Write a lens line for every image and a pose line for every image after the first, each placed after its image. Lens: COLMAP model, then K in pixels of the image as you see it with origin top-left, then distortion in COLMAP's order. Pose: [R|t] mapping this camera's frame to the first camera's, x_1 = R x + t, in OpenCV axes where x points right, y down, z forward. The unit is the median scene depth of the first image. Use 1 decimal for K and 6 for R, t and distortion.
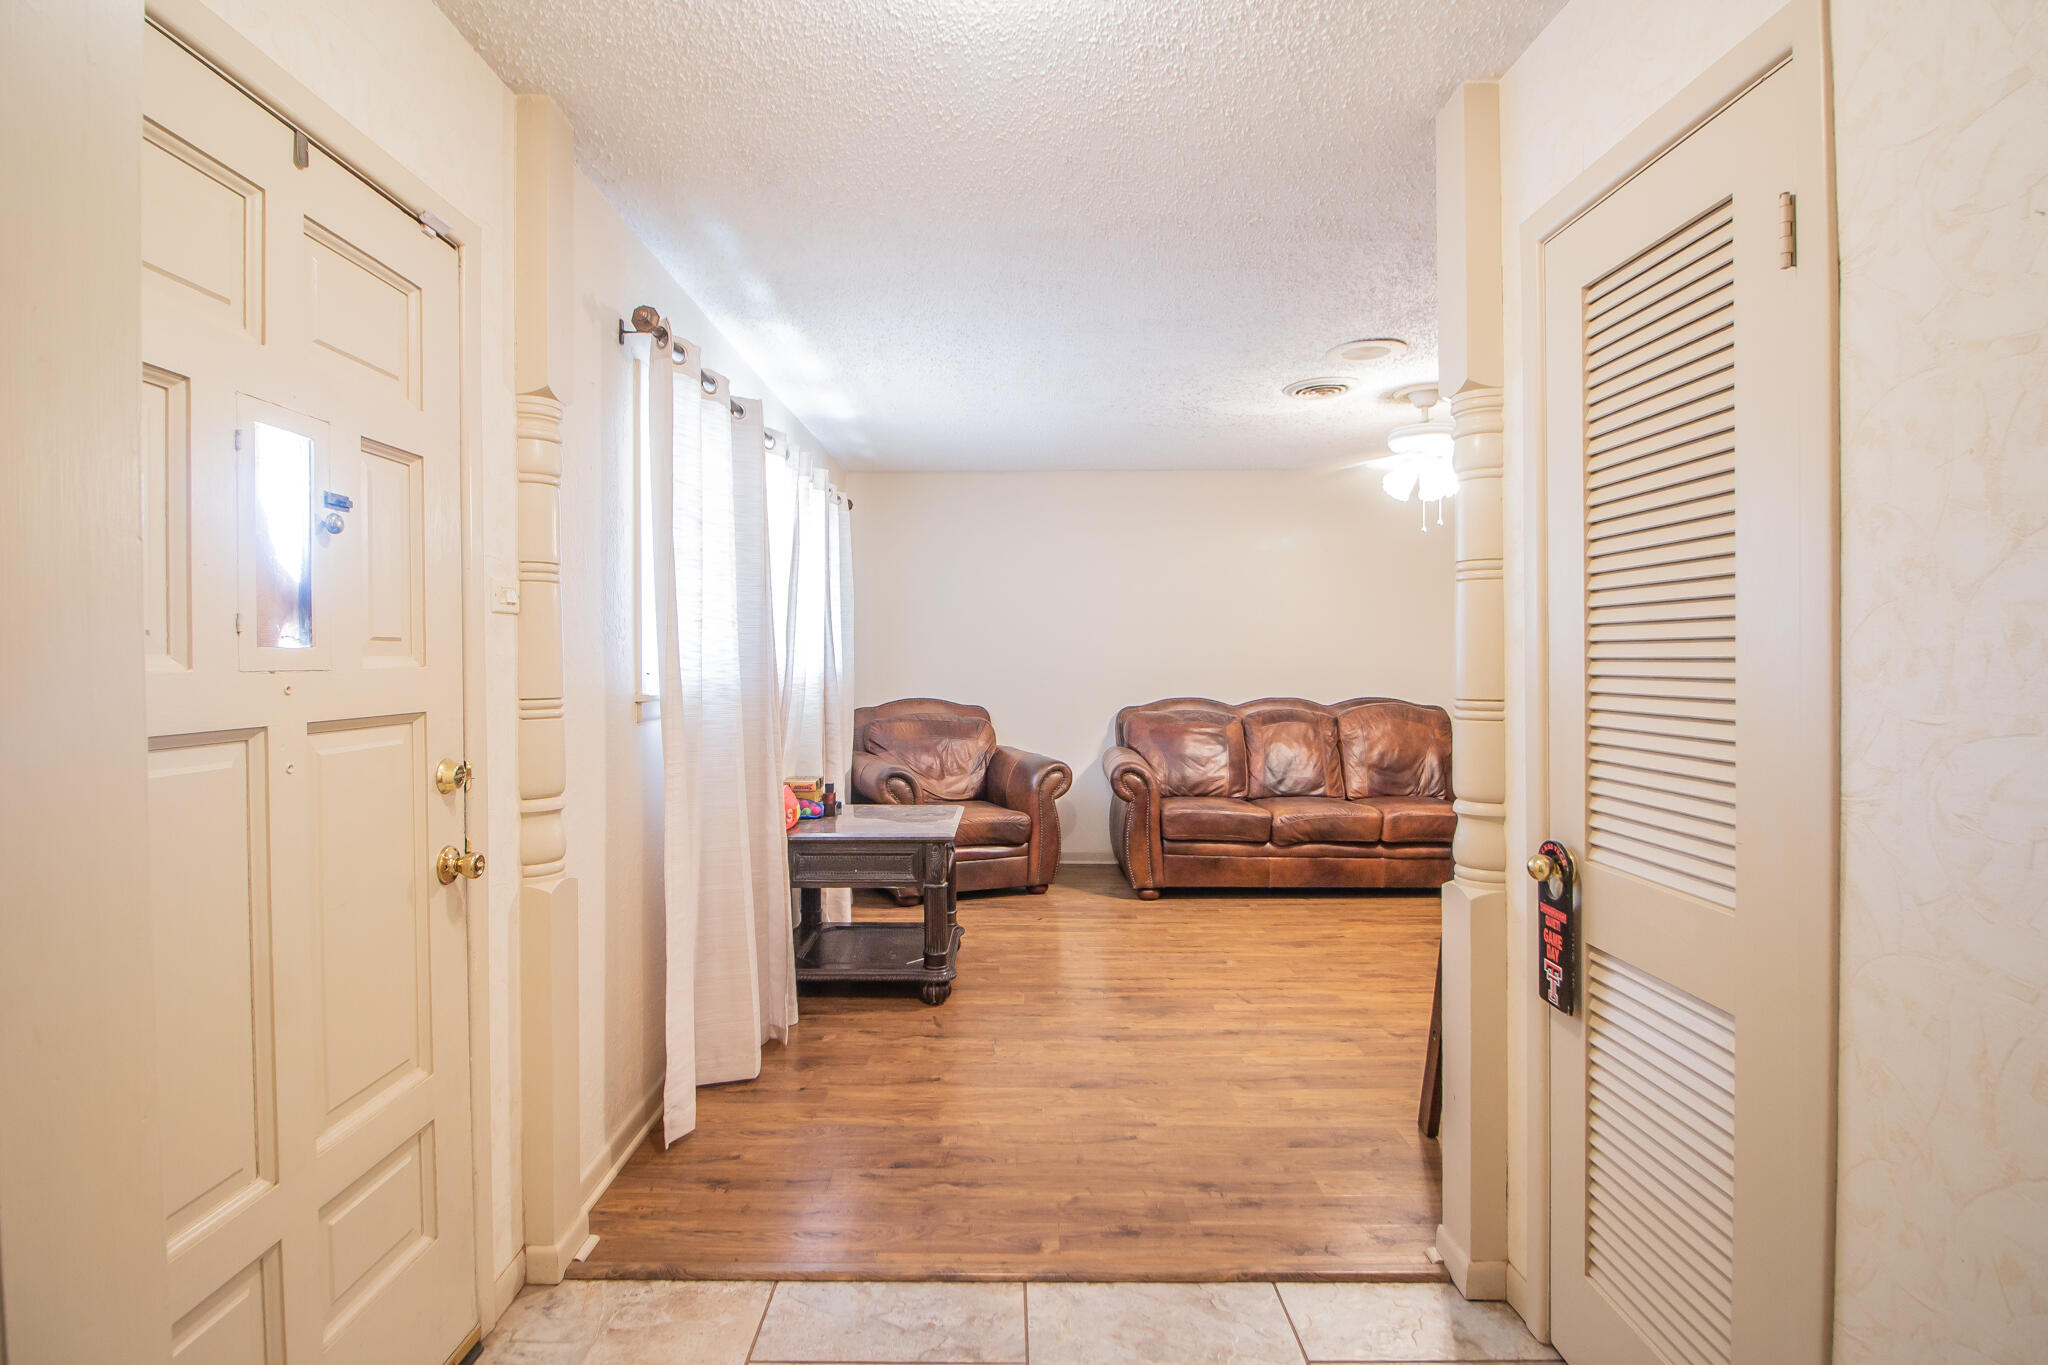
lens RADIAL K [[939.9, 0, 1017.6], [0, 939.9, 657.5], [0, 0, 1]] dist [0.000859, -0.013432]
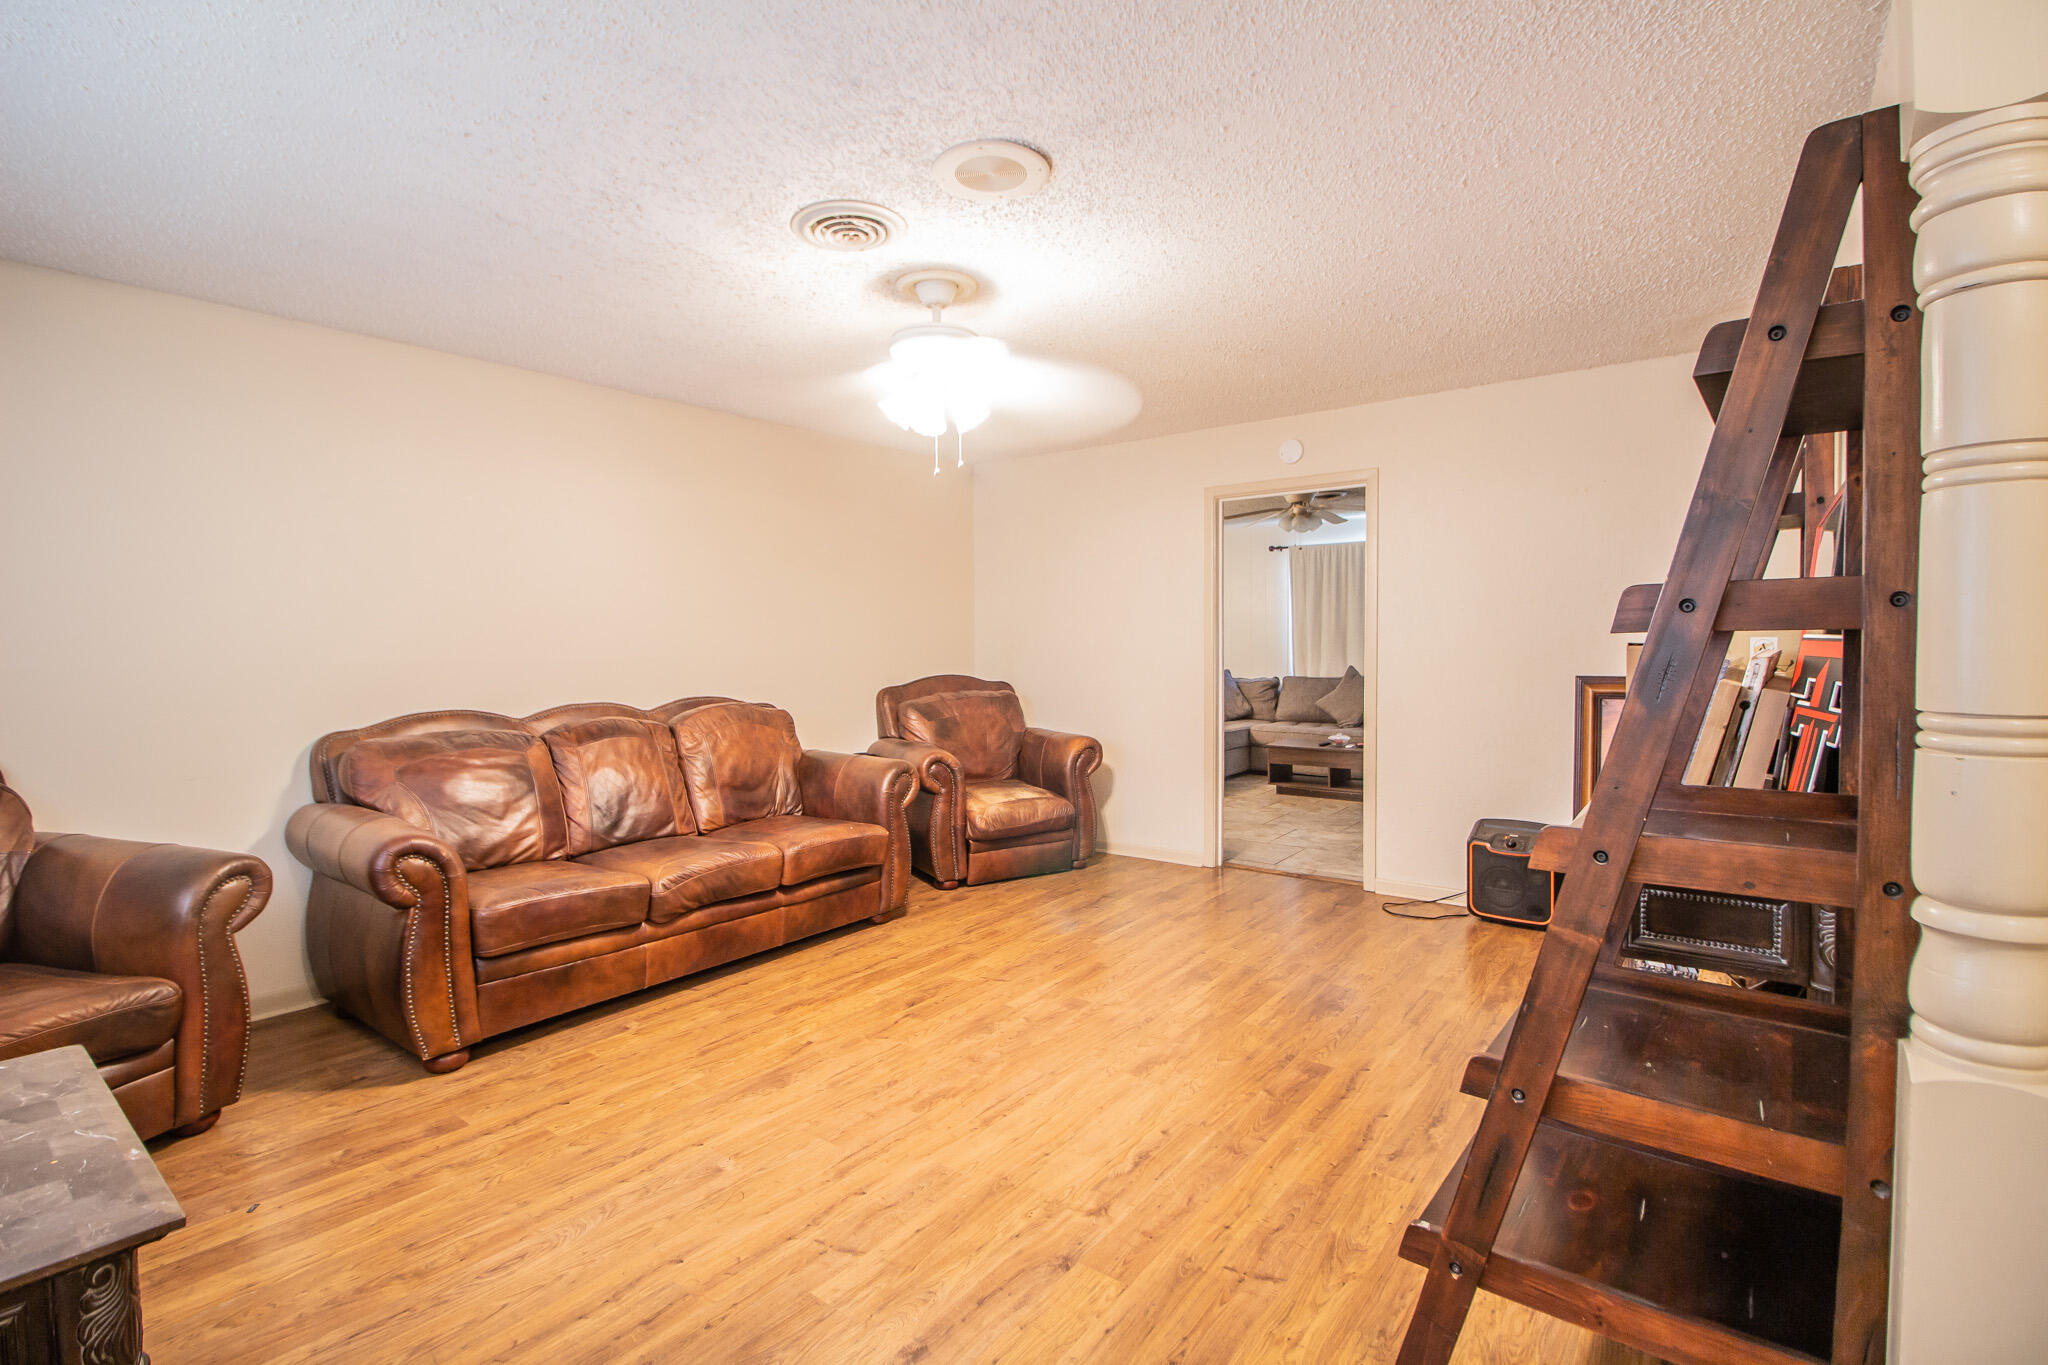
lens RADIAL K [[939.9, 0, 1017.6], [0, 939.9, 657.5], [0, 0, 1]] dist [0.000859, -0.013432]
pose [[0.627319, -0.013949, 0.778638, -0.082654], [0.005908, 0.999896, 0.013153, 0.001439], [-0.778740, -0.003651, 0.627336, 0.371304]]
